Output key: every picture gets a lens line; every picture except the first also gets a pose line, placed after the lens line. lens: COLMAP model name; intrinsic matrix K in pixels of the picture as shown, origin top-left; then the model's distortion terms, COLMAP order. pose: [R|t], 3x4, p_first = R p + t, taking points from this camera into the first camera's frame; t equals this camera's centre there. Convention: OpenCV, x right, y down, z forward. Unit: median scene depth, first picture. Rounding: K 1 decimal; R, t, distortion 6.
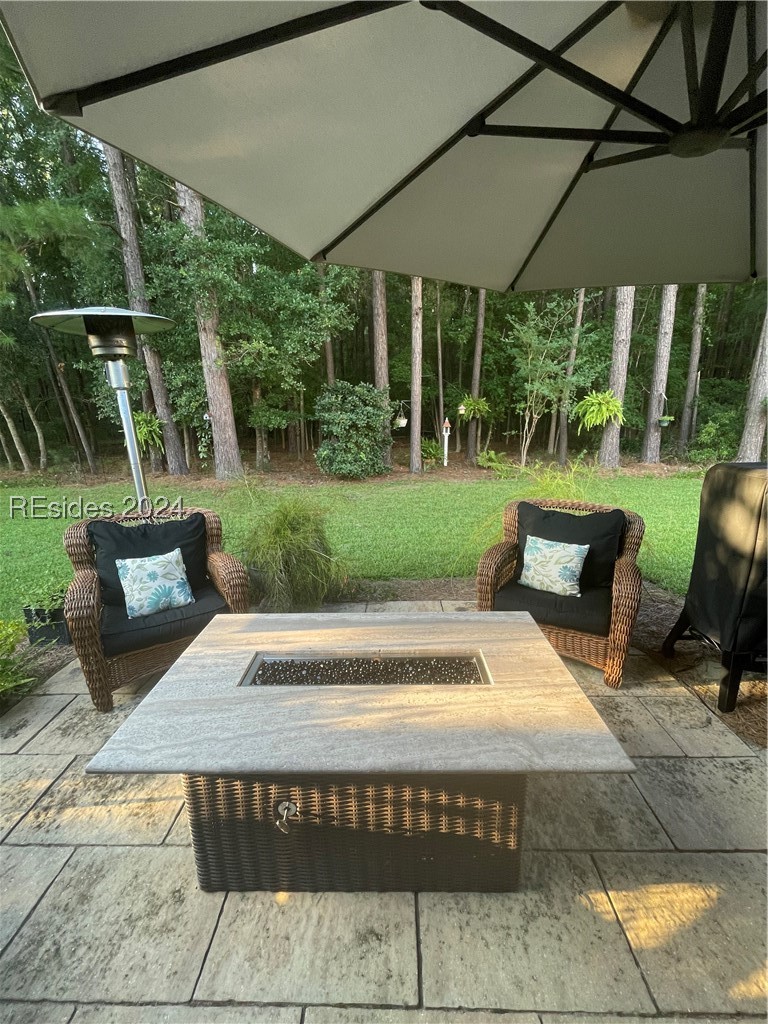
lens RADIAL K [[418.8, 0, 384.0], [0, 418.8, 512.0], [0, 0, 1]] dist [-0.000707, -0.000107]
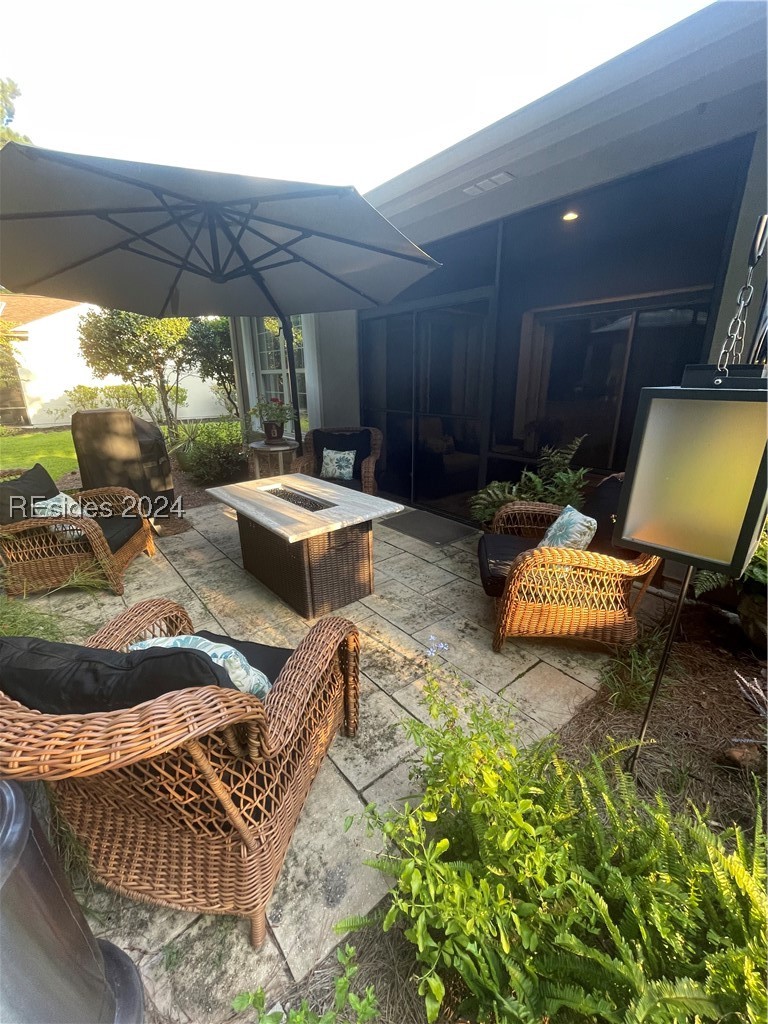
lens RADIAL K [[418.8, 0, 384.0], [0, 418.8, 512.0], [0, 0, 1]] dist [-0.000707, -0.000107]
pose [[-0.657833, -0.189743, 0.728871, -1.564856], [0.227518, 0.872471, 0.432469, -0.300127], [-0.717977, 0.450324, -0.530771, 1.529809]]
